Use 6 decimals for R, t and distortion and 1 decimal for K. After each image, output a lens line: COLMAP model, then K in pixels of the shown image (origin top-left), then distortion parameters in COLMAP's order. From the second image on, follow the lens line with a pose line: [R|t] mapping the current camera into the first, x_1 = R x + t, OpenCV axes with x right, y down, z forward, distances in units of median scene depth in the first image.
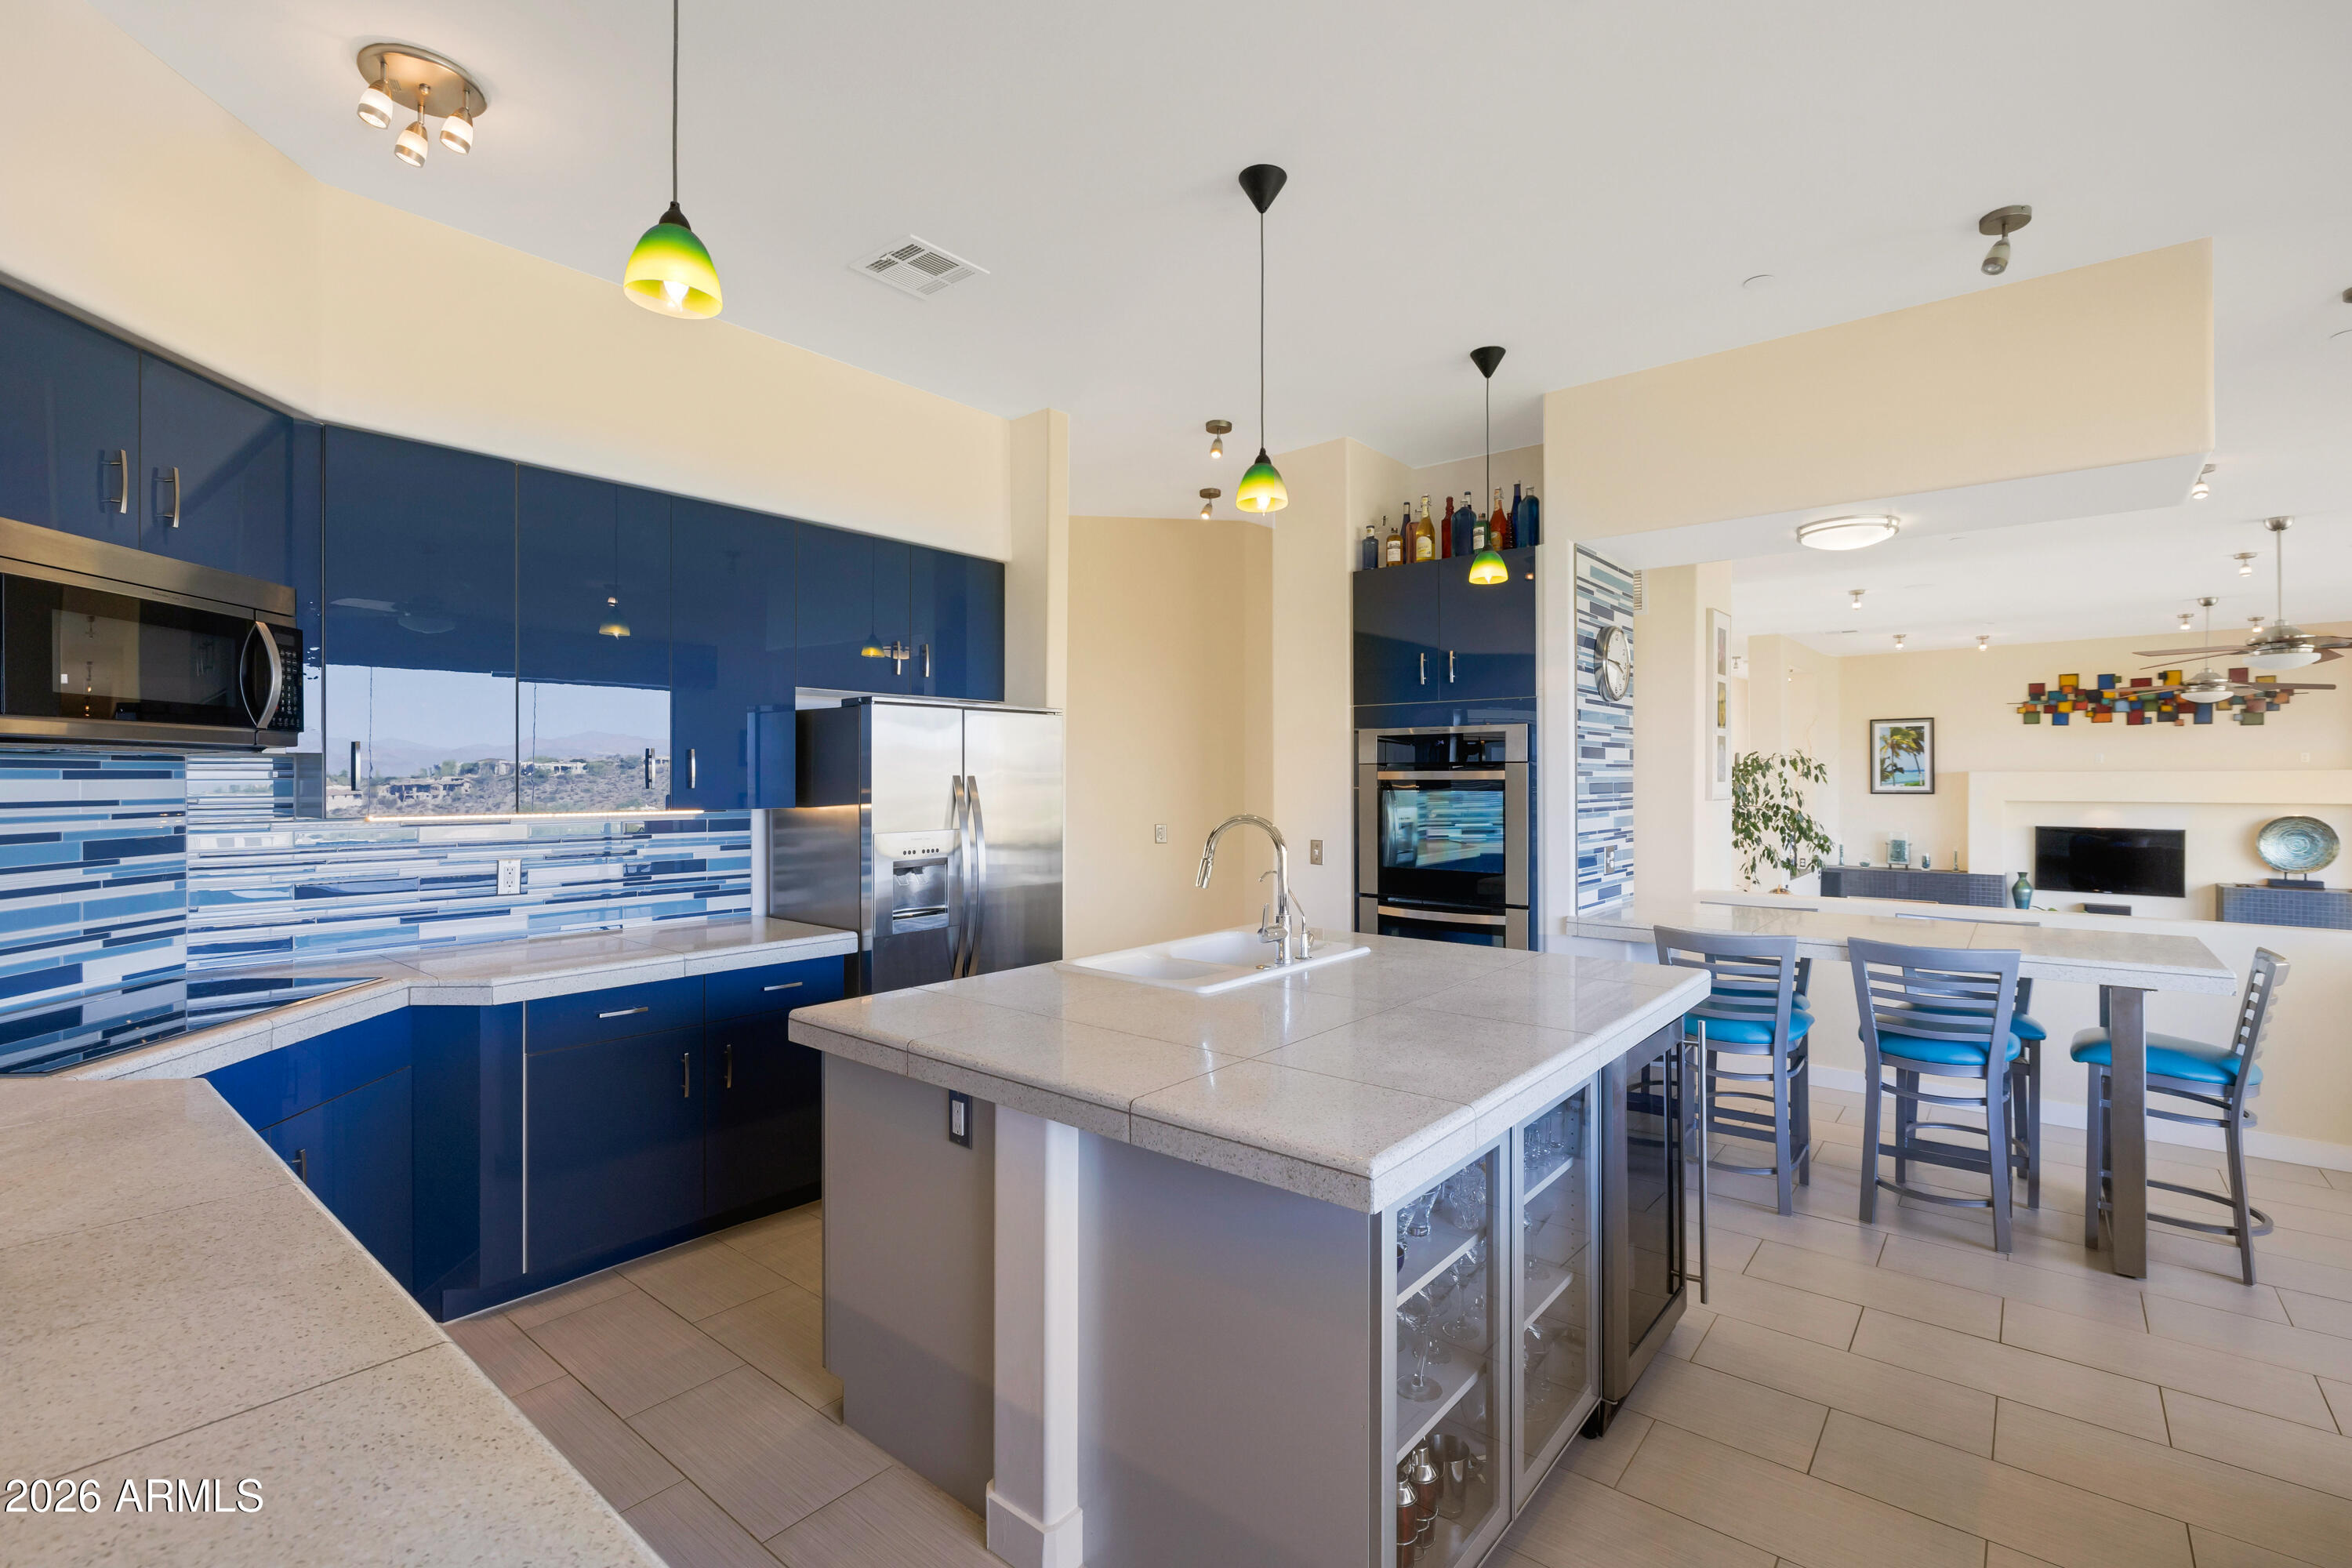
lens RADIAL K [[1033.6, 0, 1174.4], [0, 1033.6, 781.0], [0, 0, 1]] dist [-0.003754, -0.001025]
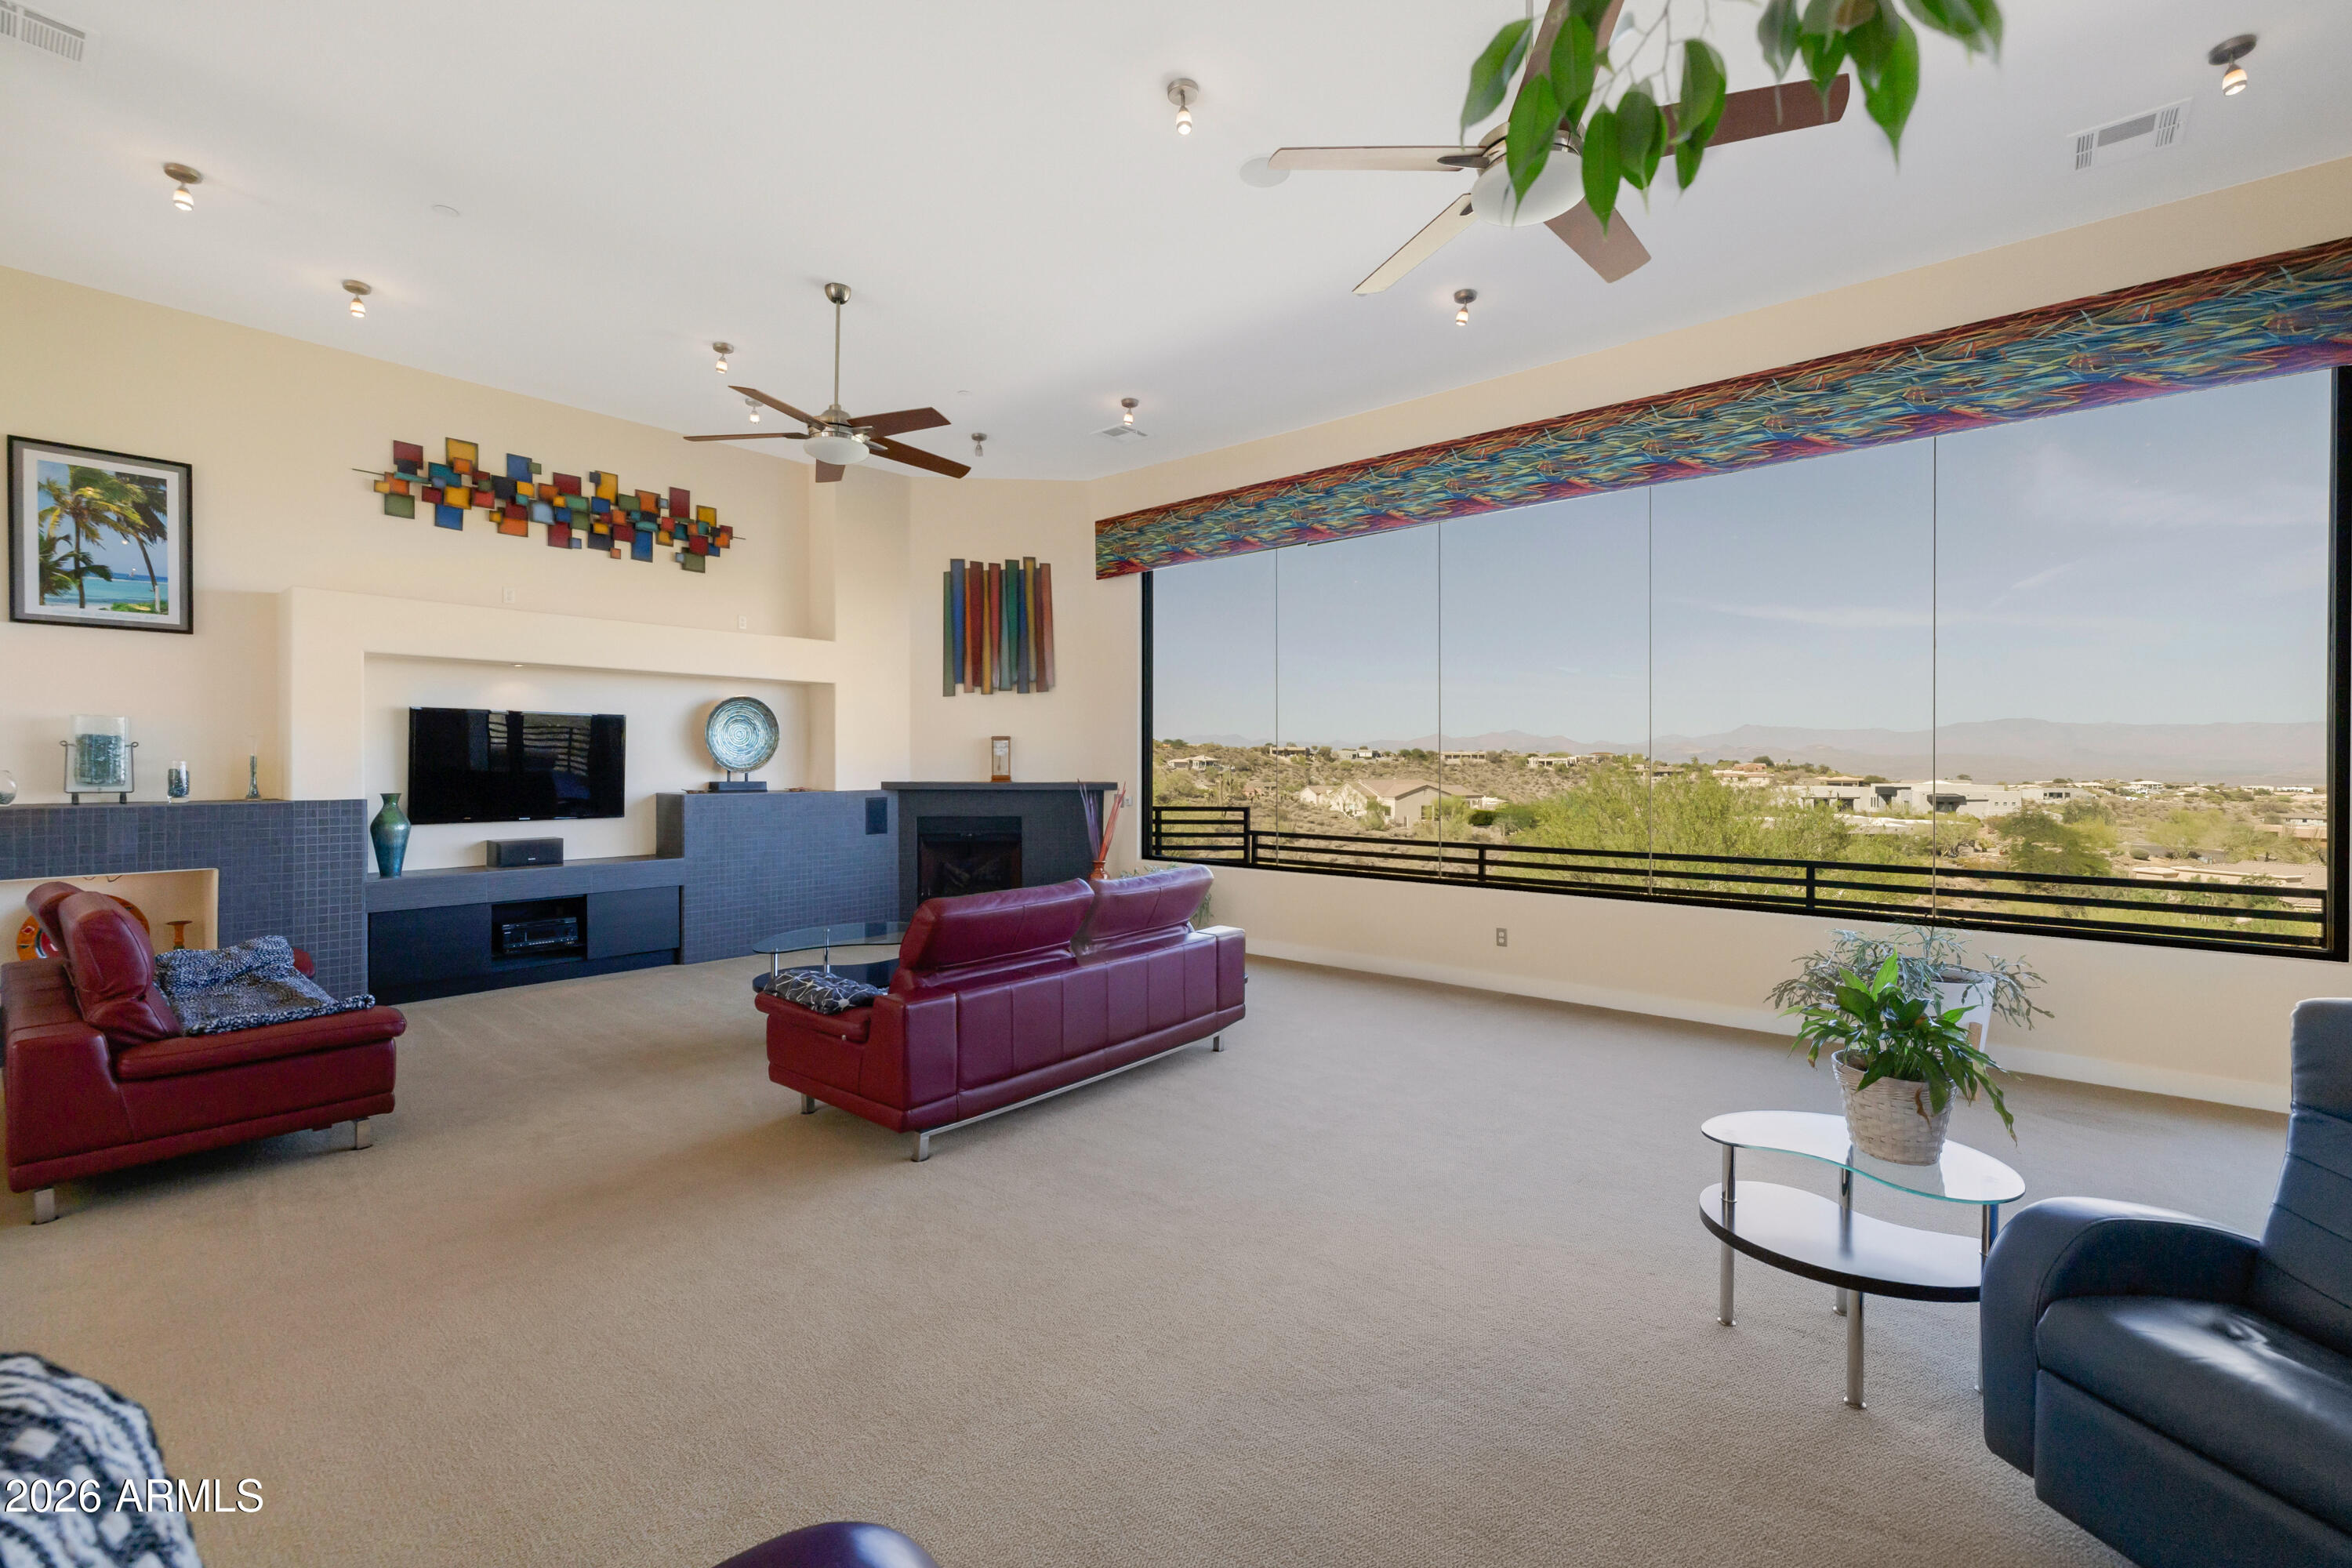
lens RADIAL K [[1007.0, 0, 1175.4], [0, 1007.0, 756.8], [0, 0, 1]] dist [0.012713, -0.000476]
pose [[0.016041, 0.007404, 0.999844, 0.319202], [0.003534, 0.999966, -0.007462, 0.076836], [-0.999865, 0.003653, 0.016014, 0.603242]]
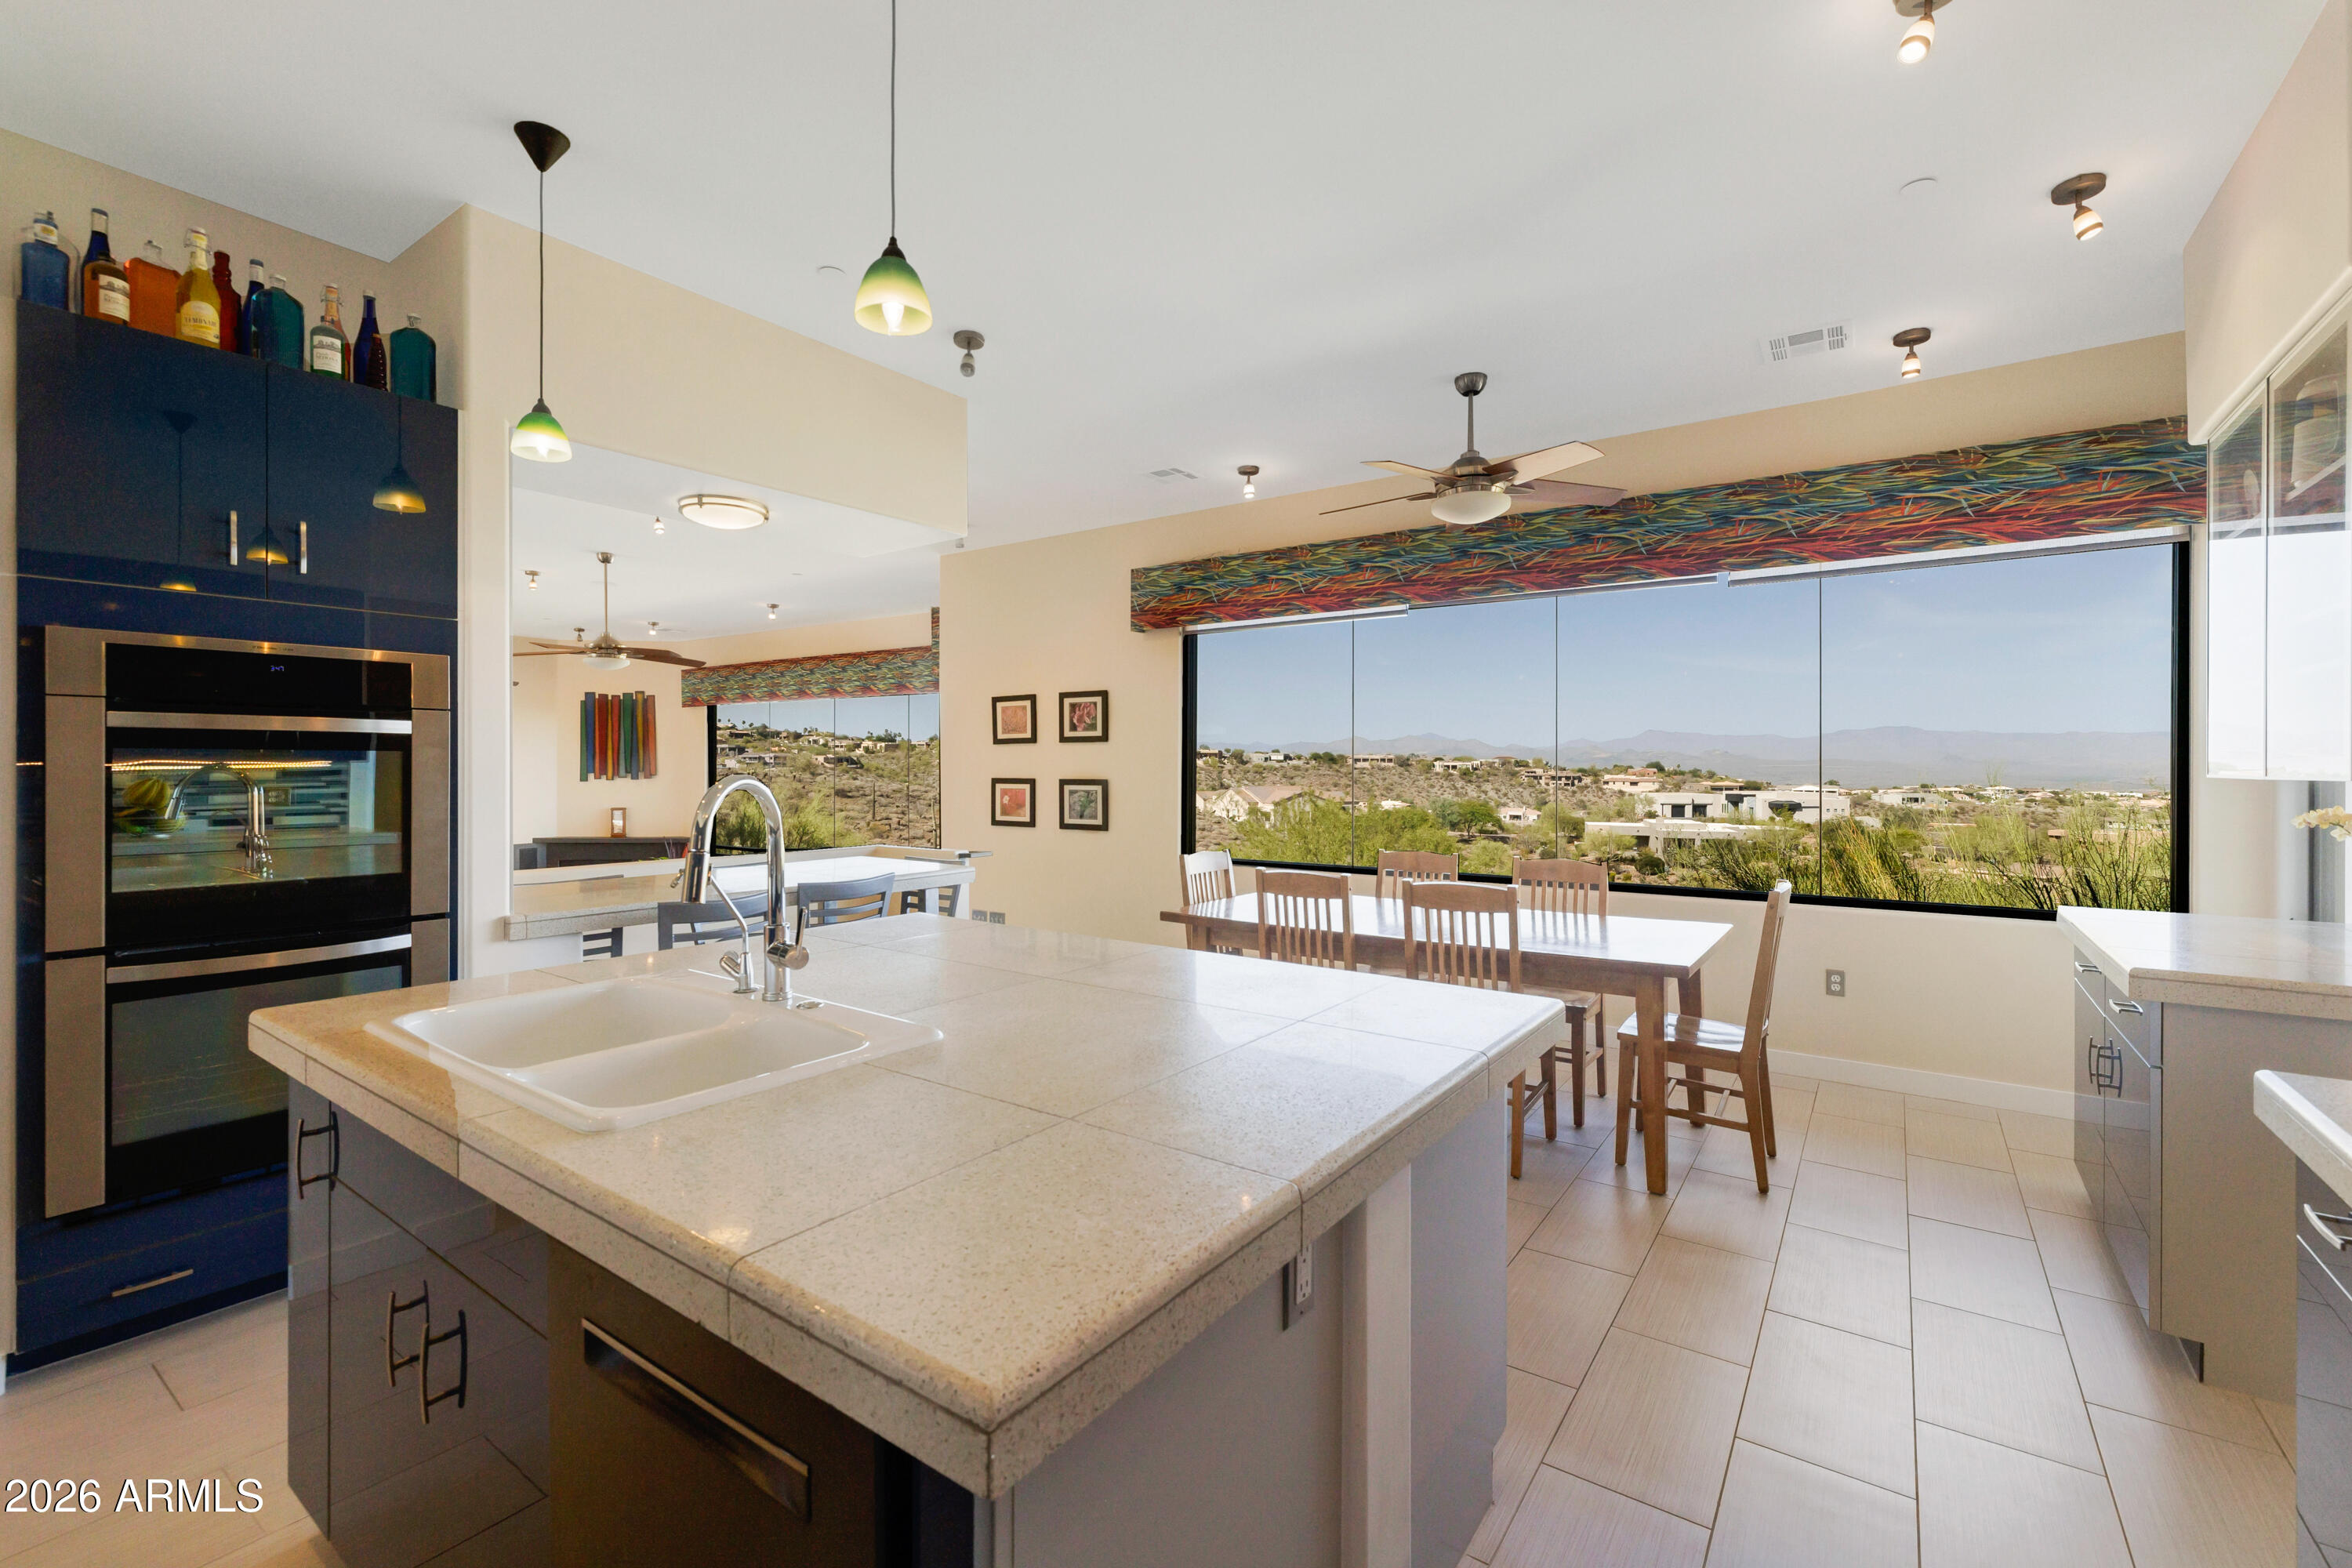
lens RADIAL K [[1007.0, 0, 1176.1], [0, 1007.0, 766.6], [0, 0, 1]] dist [0.012713, -0.000476]
pose [[-0.068784, -0.000746, 0.997631, -0.133926], [-0.003252, 0.999995, 0.000524, 0.006239], [-0.997626, -0.003209, -0.068786, 0.188470]]
